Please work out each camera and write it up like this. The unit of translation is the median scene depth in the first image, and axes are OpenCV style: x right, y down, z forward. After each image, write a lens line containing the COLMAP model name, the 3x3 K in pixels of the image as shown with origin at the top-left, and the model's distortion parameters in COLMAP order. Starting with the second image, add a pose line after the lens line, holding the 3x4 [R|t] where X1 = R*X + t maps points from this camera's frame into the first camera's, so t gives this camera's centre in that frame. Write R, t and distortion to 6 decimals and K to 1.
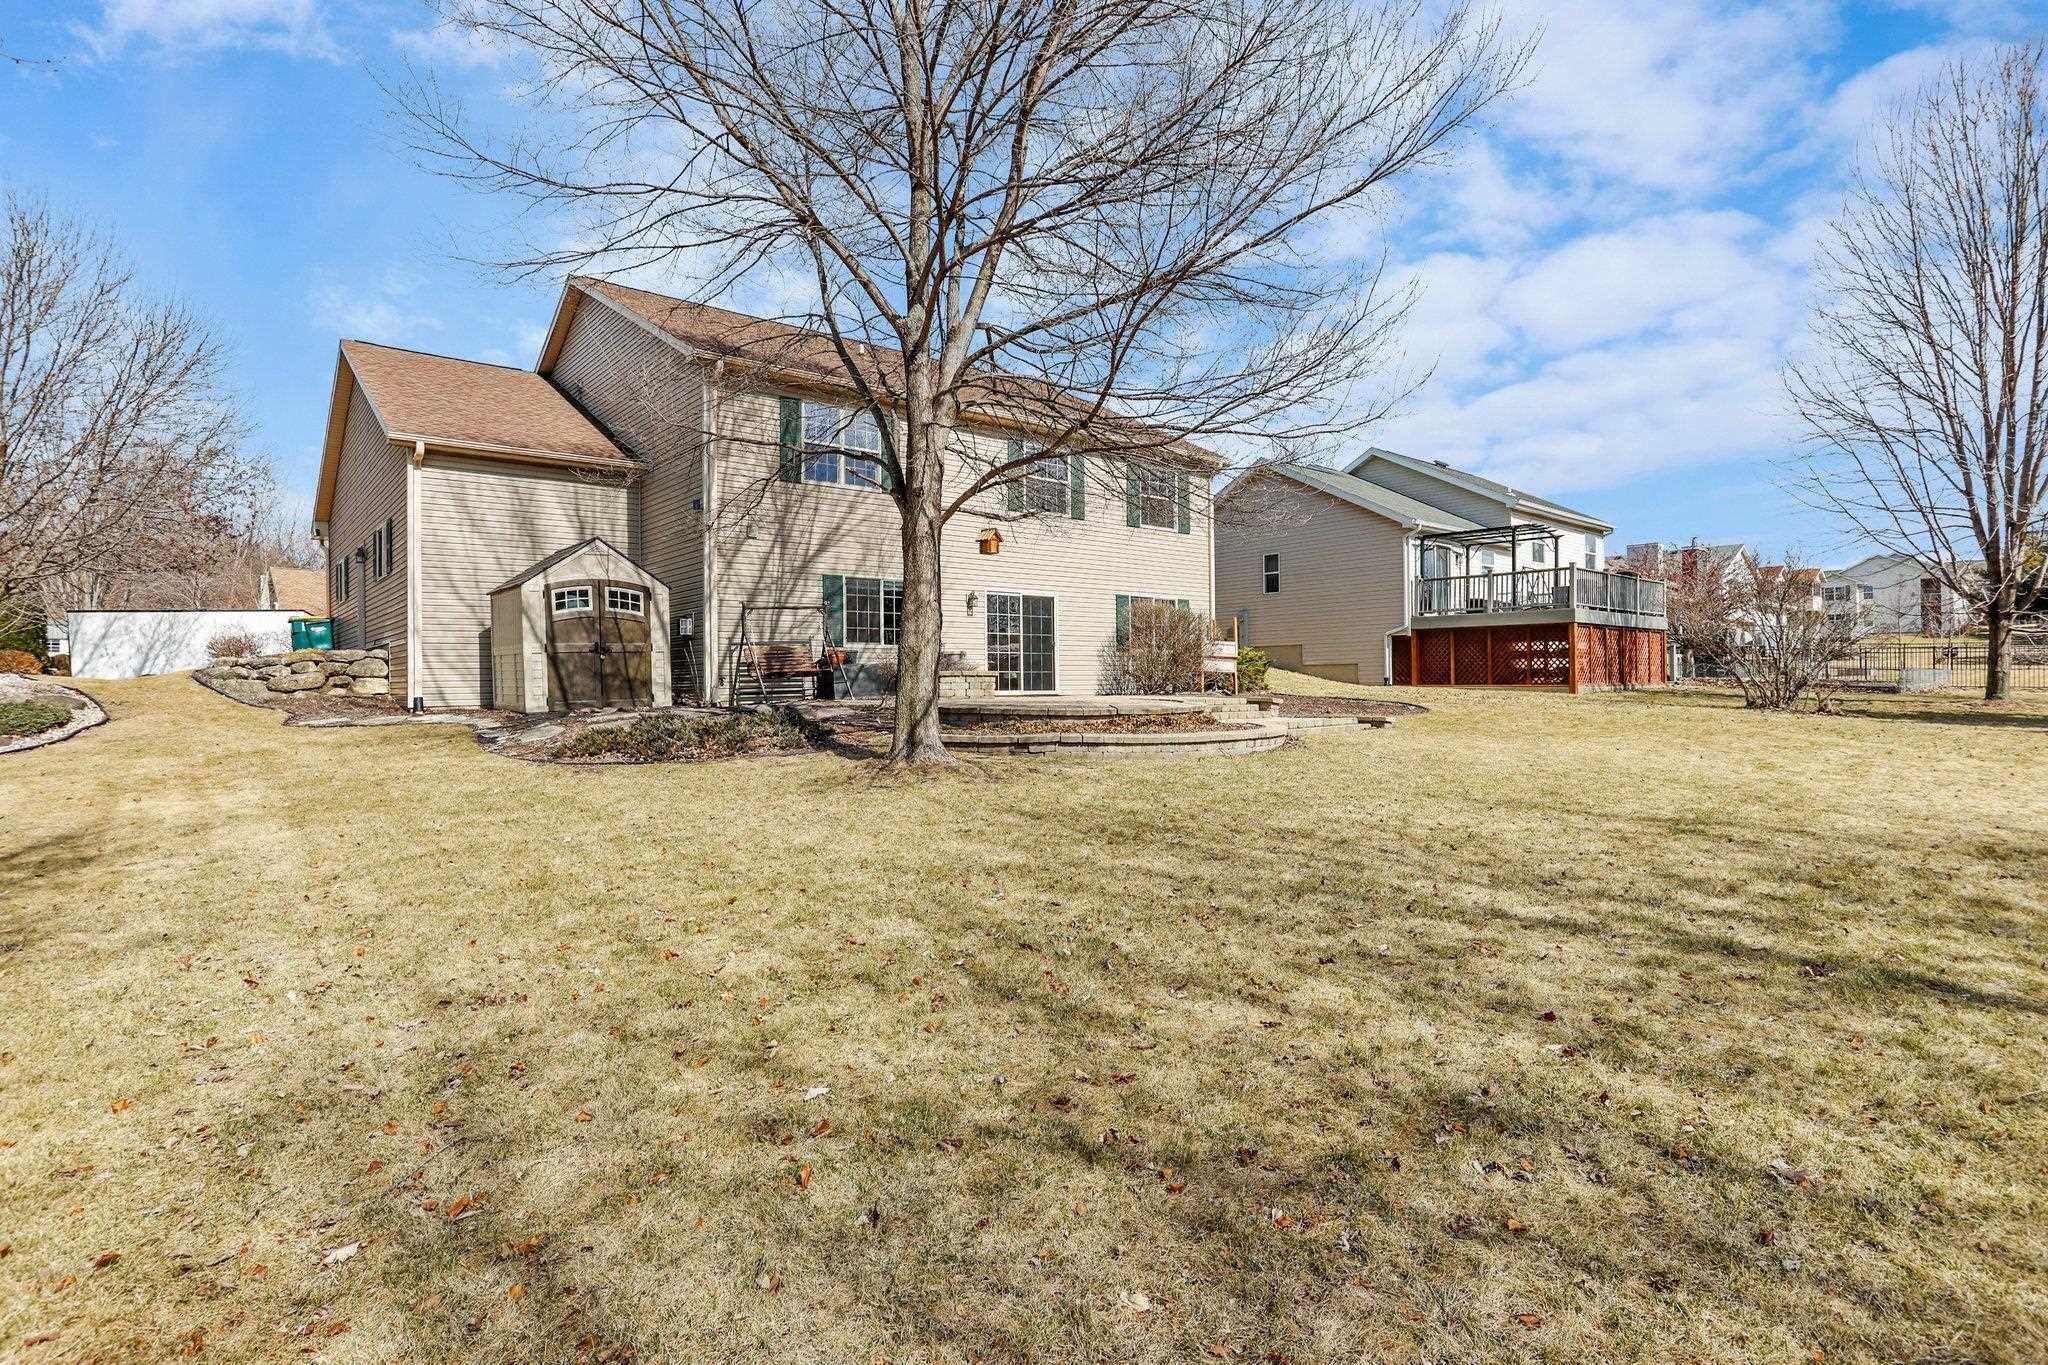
lens RADIAL K [[1016.9, 0, 1031.7], [0, 1016.9, 680.8], [0, 0, 1]] dist [-0.055932, 0.035200]
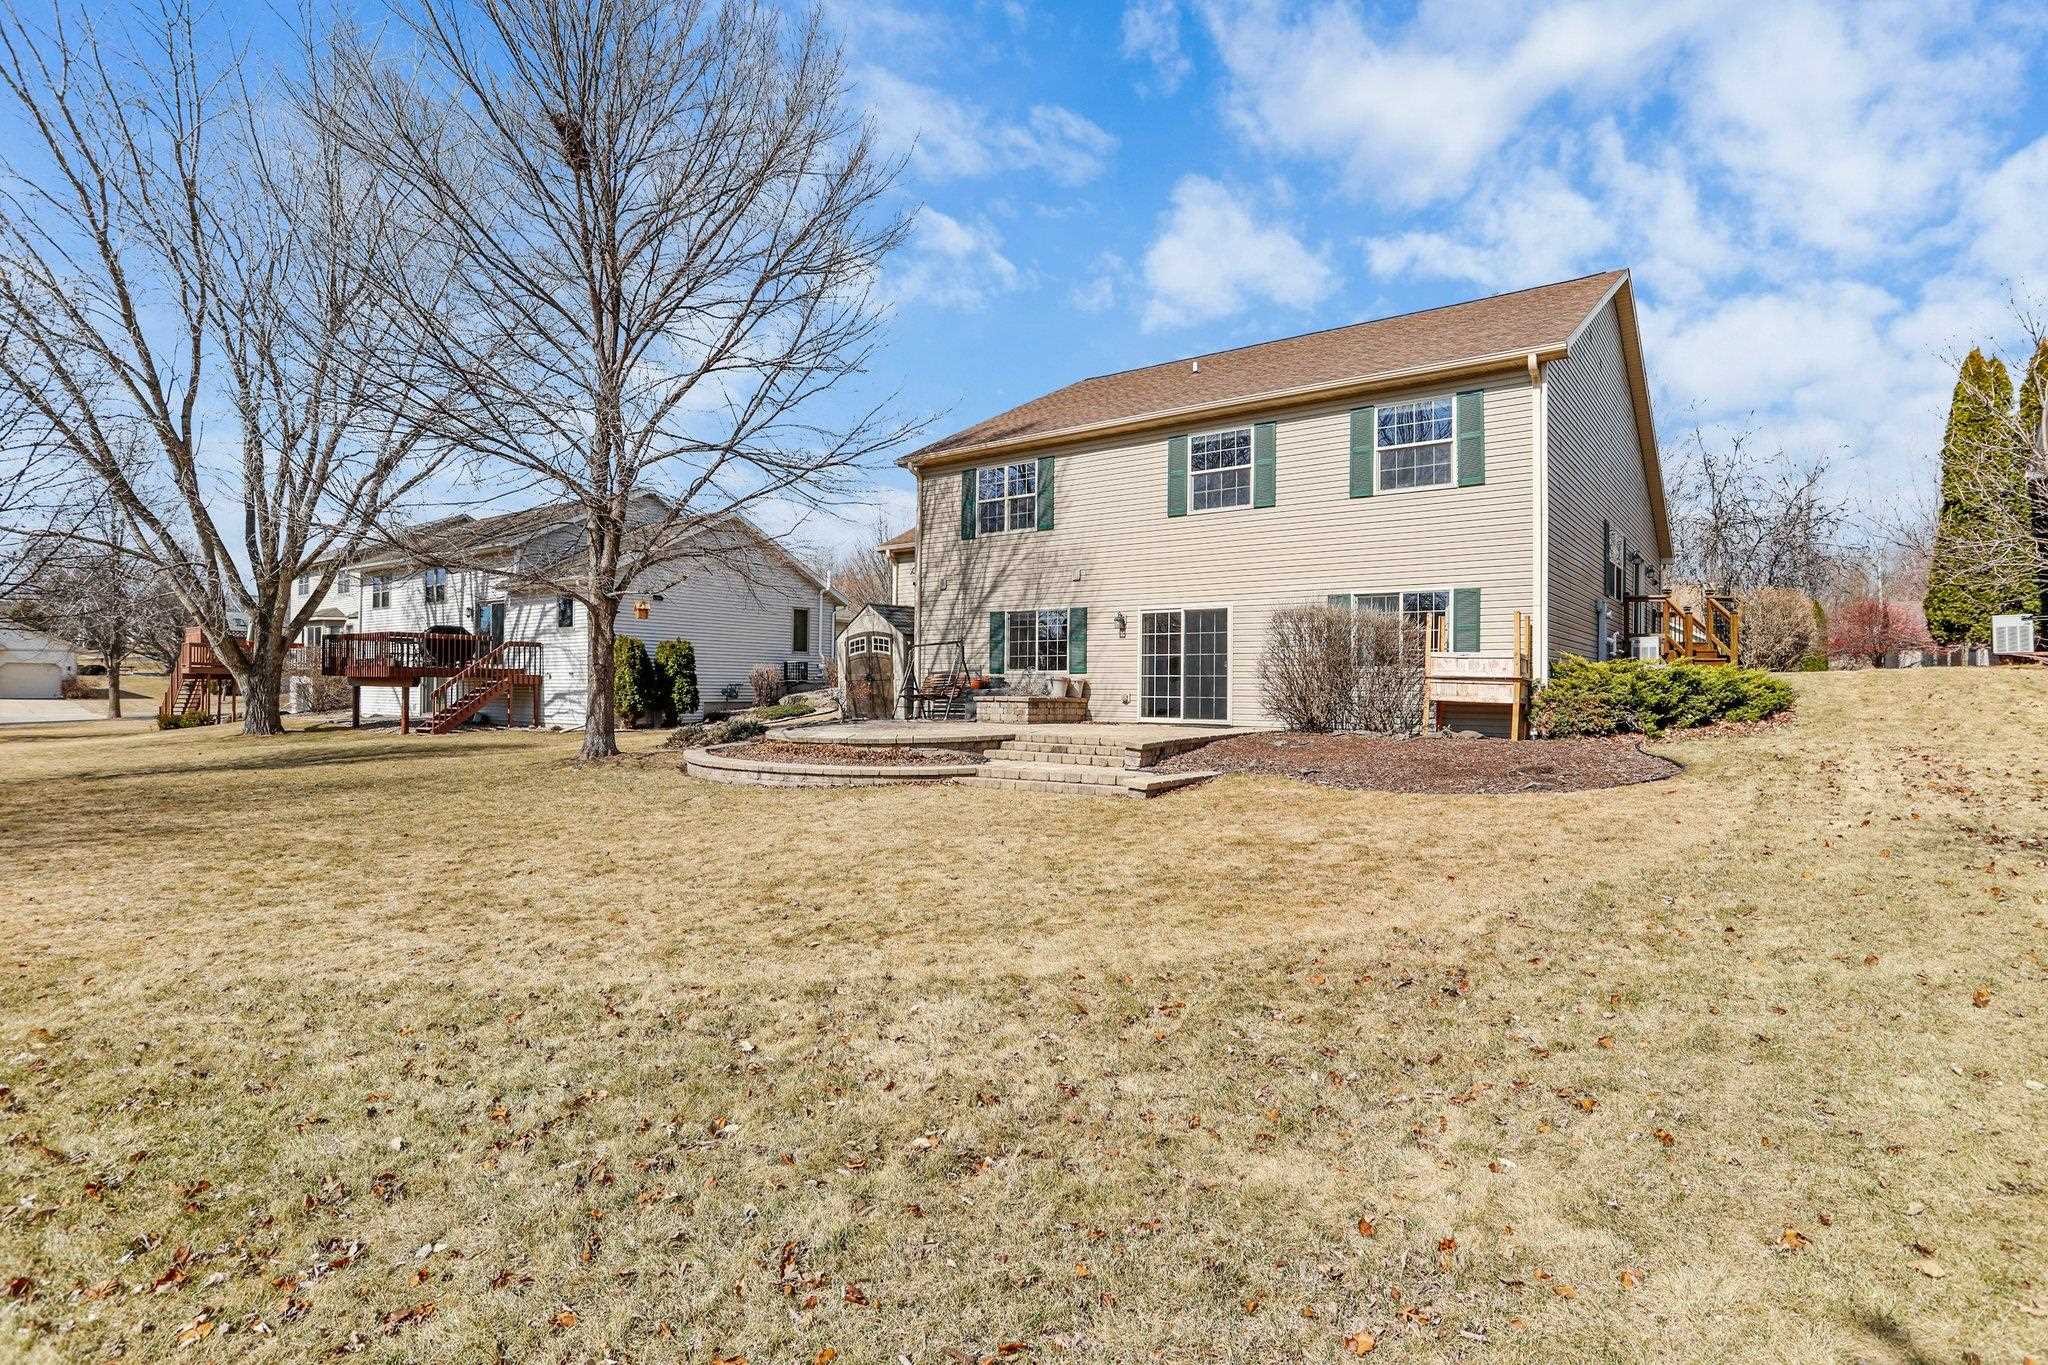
lens RADIAL K [[1016.9, 0, 1031.7], [0, 1016.9, 680.8], [0, 0, 1]] dist [-0.055932, 0.035200]
pose [[0.219045, 0.002628, -0.975711, 0.956801], [-0.006473, 0.999978, 0.001240, -0.027204], [0.975693, 0.006044, 0.219058, 0.792429]]
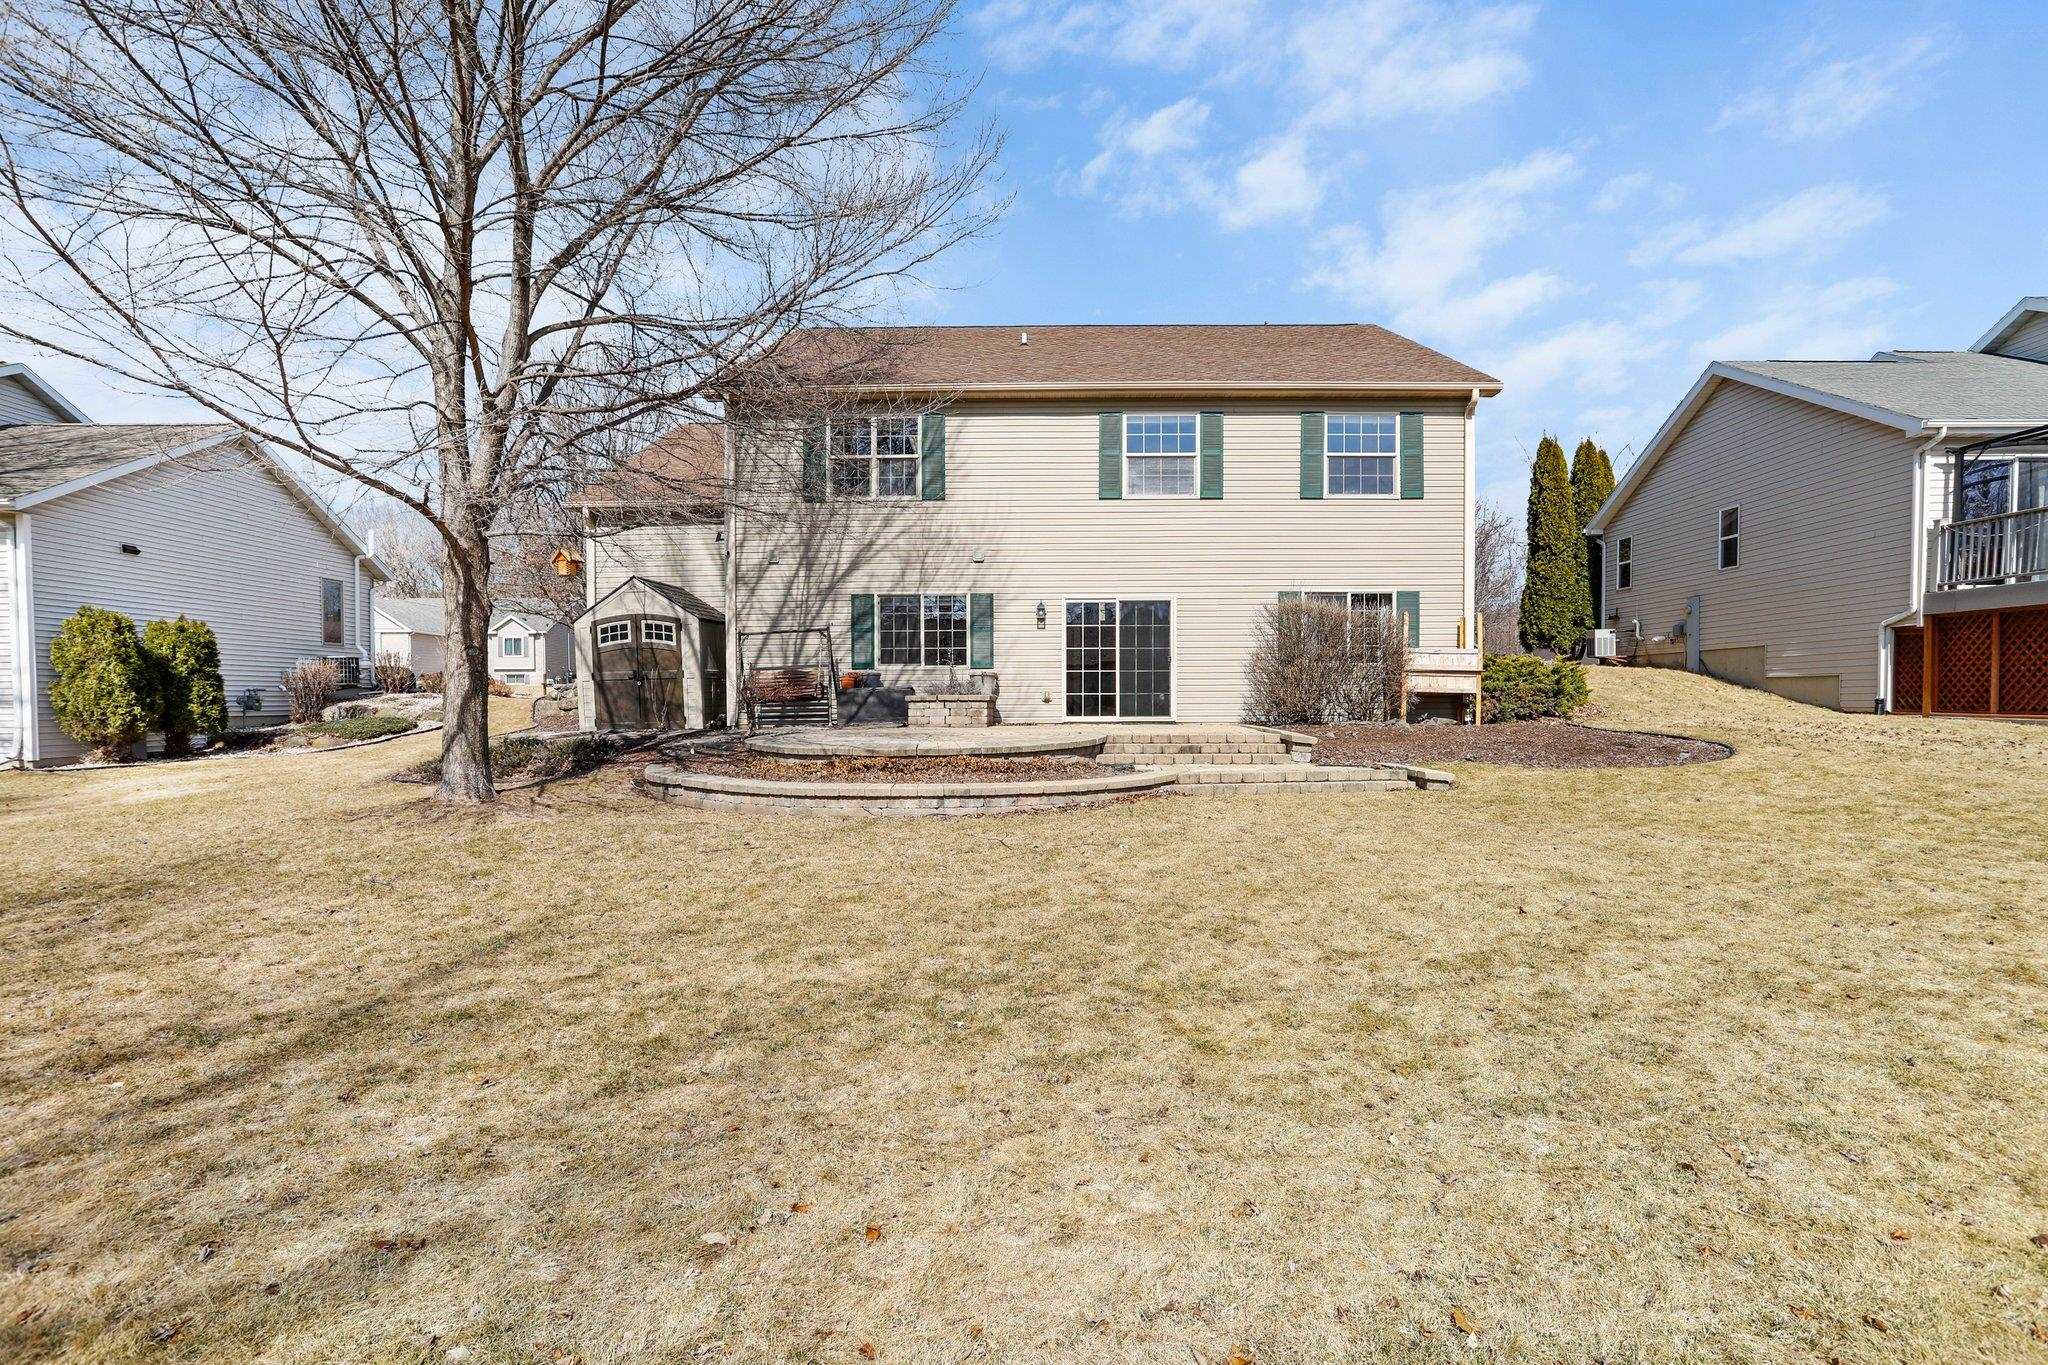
lens RADIAL K [[1012.1, 0, 1030.4], [0, 1012.1, 727.6], [0, 0, 1]] dist [-0.024488, 0.001014]
pose [[0.757241, 0.024119, -0.652690, 0.555338], [0.000752, 0.999285, 0.037800, -0.014543], [0.653135, -0.029115, 0.756681, 0.381323]]
